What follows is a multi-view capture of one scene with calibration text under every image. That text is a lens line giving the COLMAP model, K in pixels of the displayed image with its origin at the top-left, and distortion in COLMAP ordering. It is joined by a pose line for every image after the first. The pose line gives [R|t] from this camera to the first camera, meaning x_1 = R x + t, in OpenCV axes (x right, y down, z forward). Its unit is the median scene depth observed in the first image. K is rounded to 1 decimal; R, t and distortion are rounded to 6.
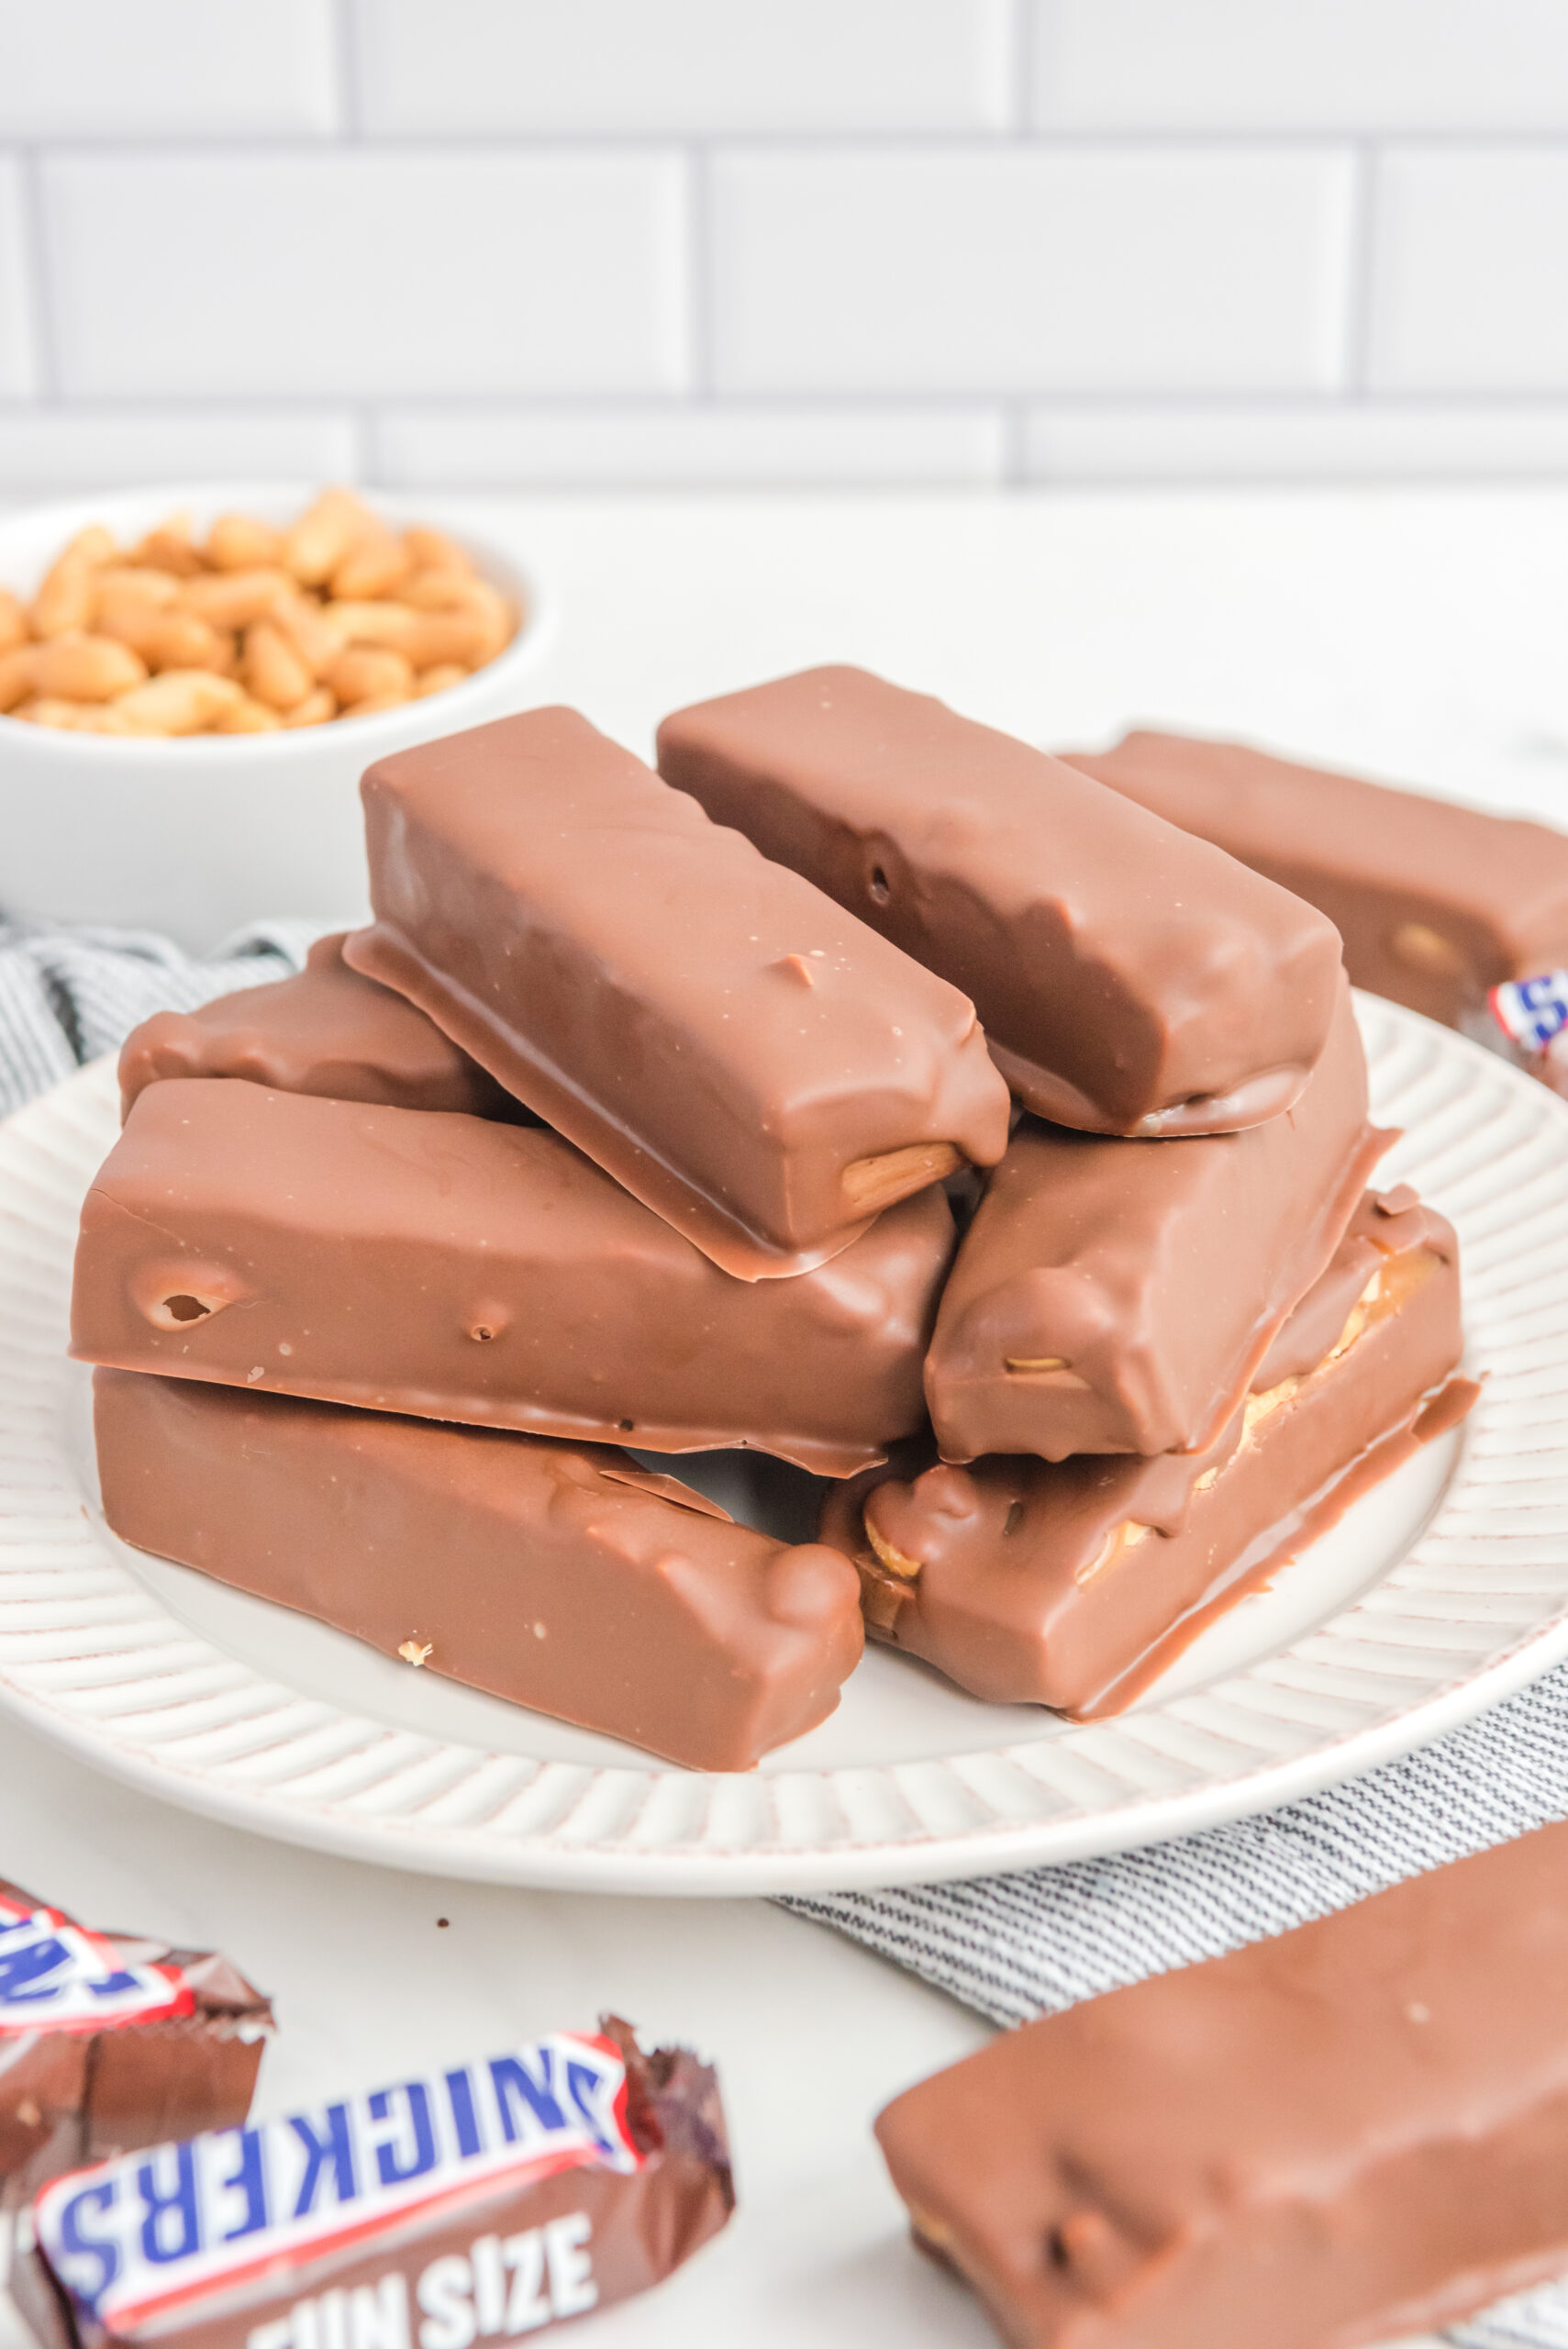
lens RADIAL K [[4732.5, 0, 815.0], [0, 4732.5, 1176.7], [0, 0, 1]] dist [0.025323, -0.127327]
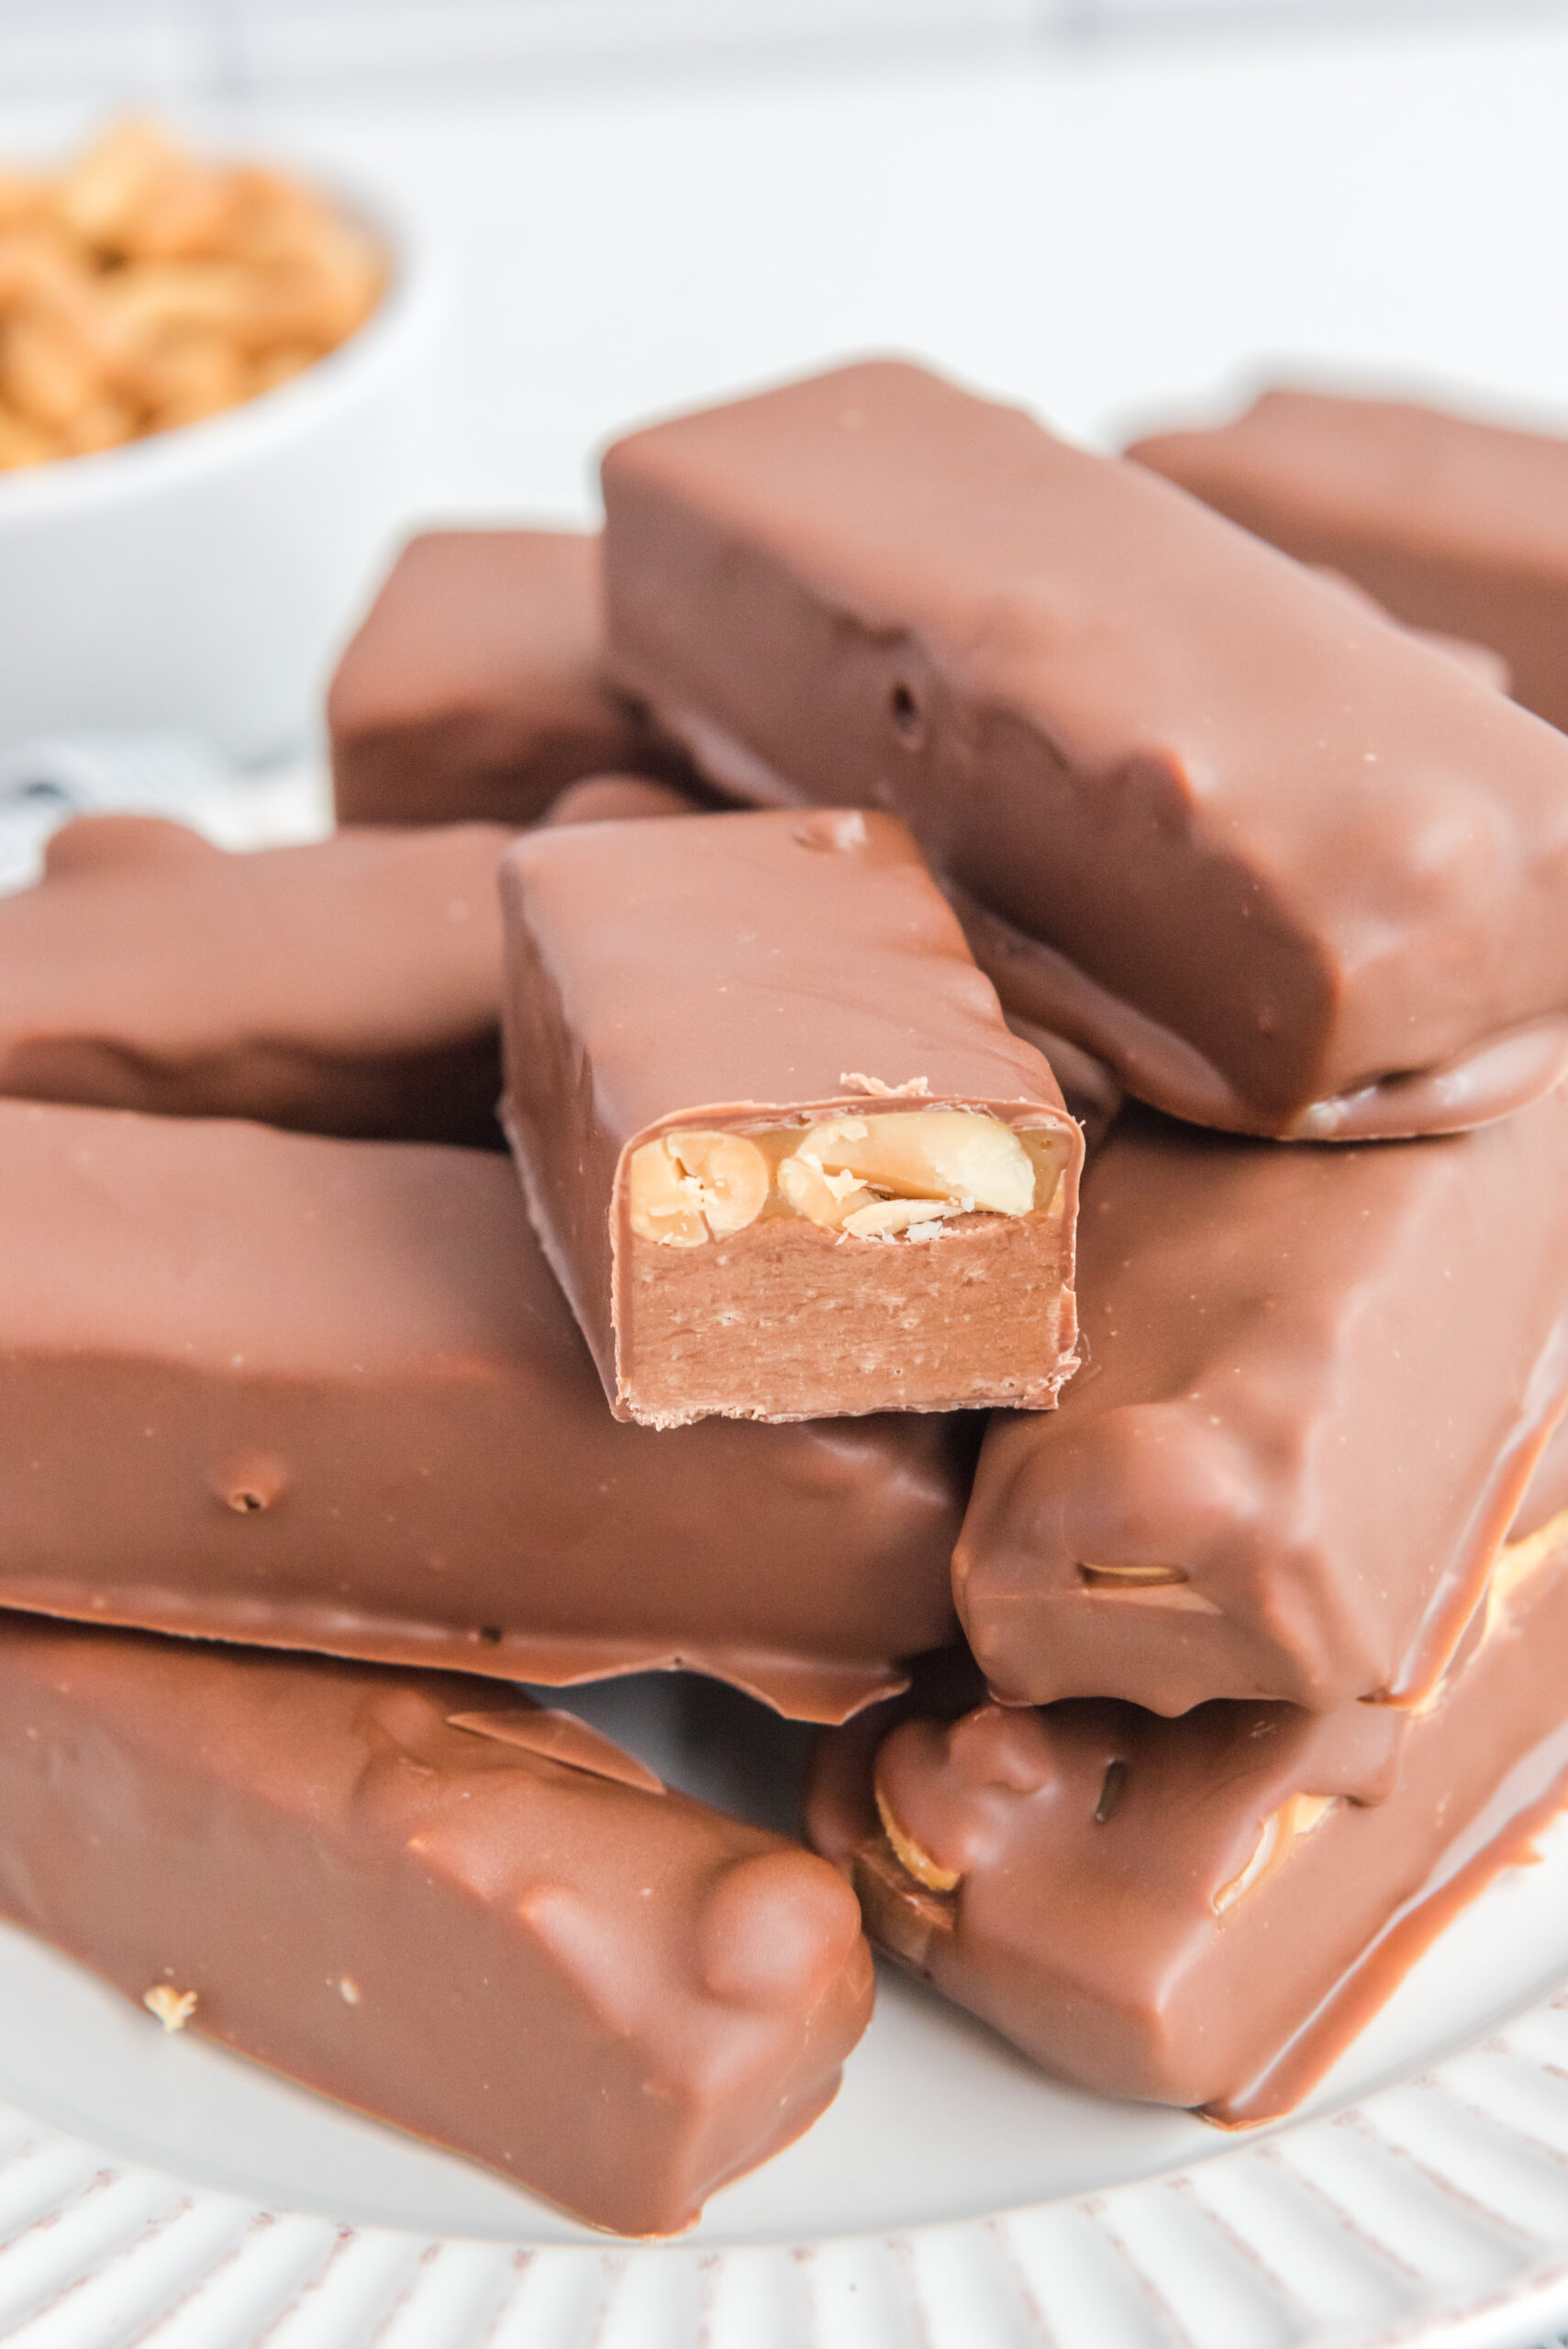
lens RADIAL K [[4732.5, 0, 815.0], [0, 4732.5, 1176.7], [0, 0, 1]] dist [0.025323, -0.127327]
pose [[0.997473, -0.027731, -0.065411, 0.045718], [0.033925, 0.994844, 0.095569, -0.066390], [0.062423, -0.097547, 0.993271, 0.393334]]
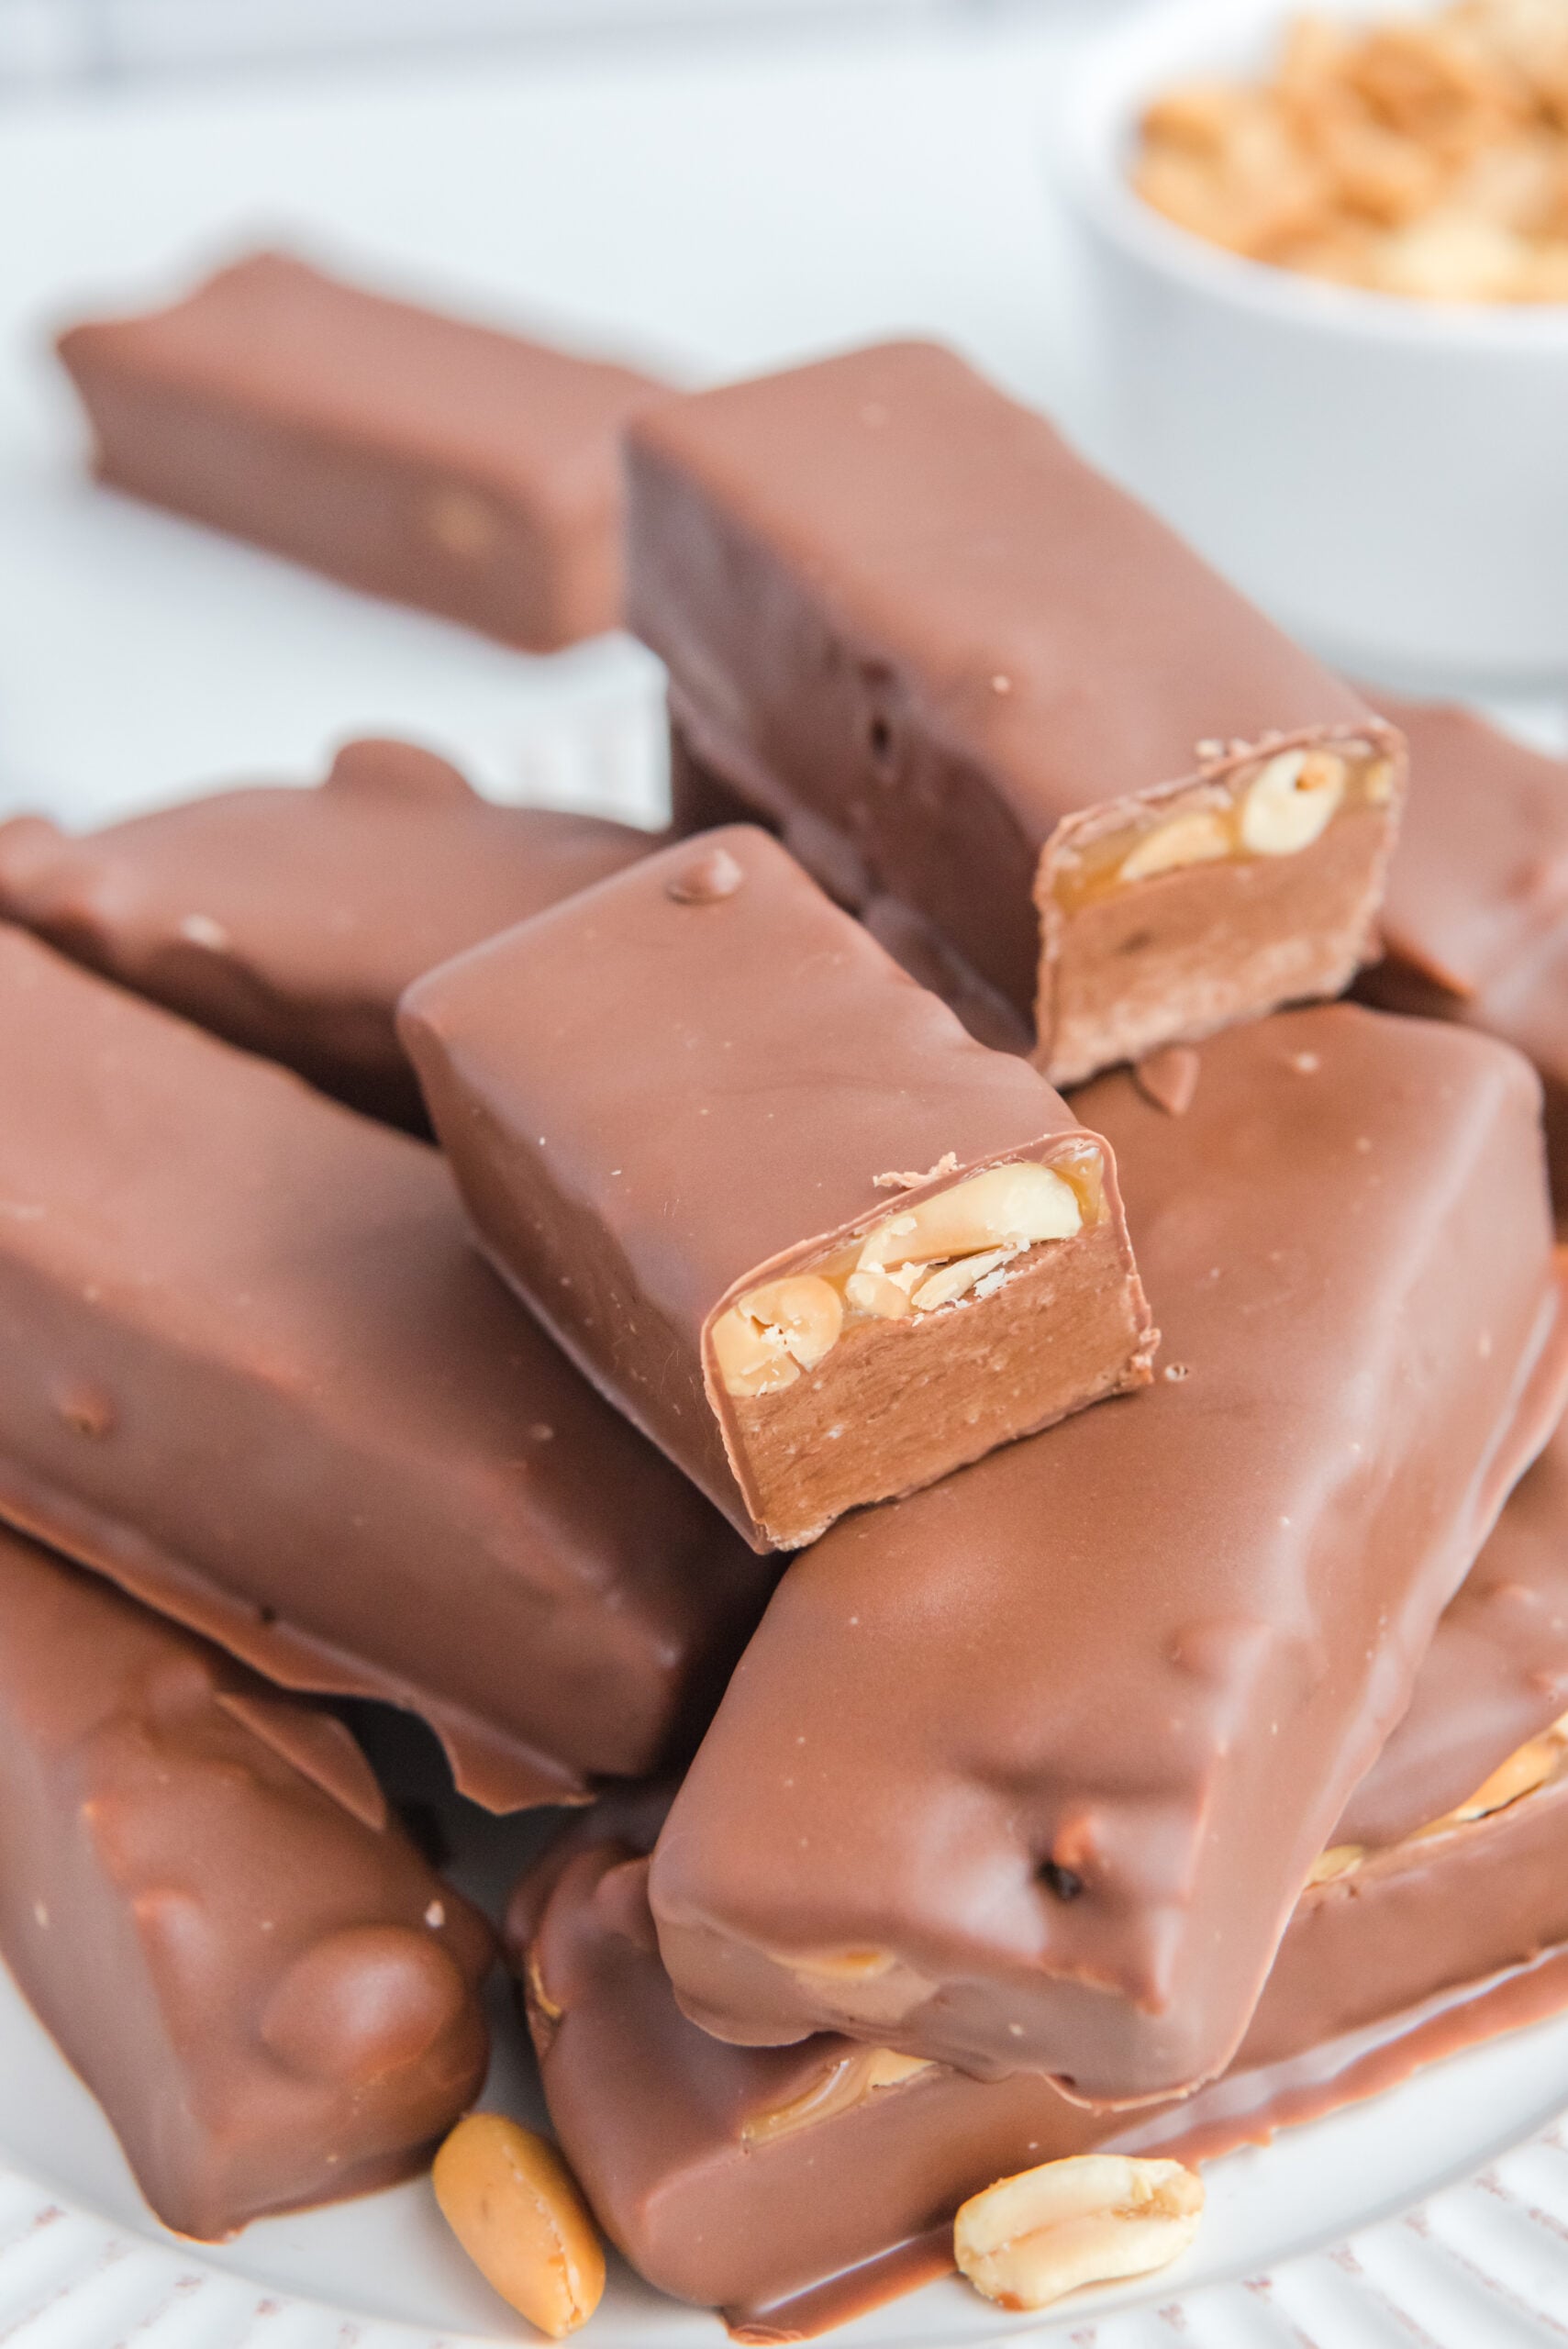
lens RADIAL K [[4732.5, 0, 815.0], [0, 4732.5, 1176.7], [0, 0, 1]] dist [0.025323, -0.127327]
pose [[0.929505, -0.368235, 0.020590, -0.007077], [0.349800, 0.897910, 0.267203, -0.181033], [-0.116882, -0.241164, 0.963420, 0.411850]]
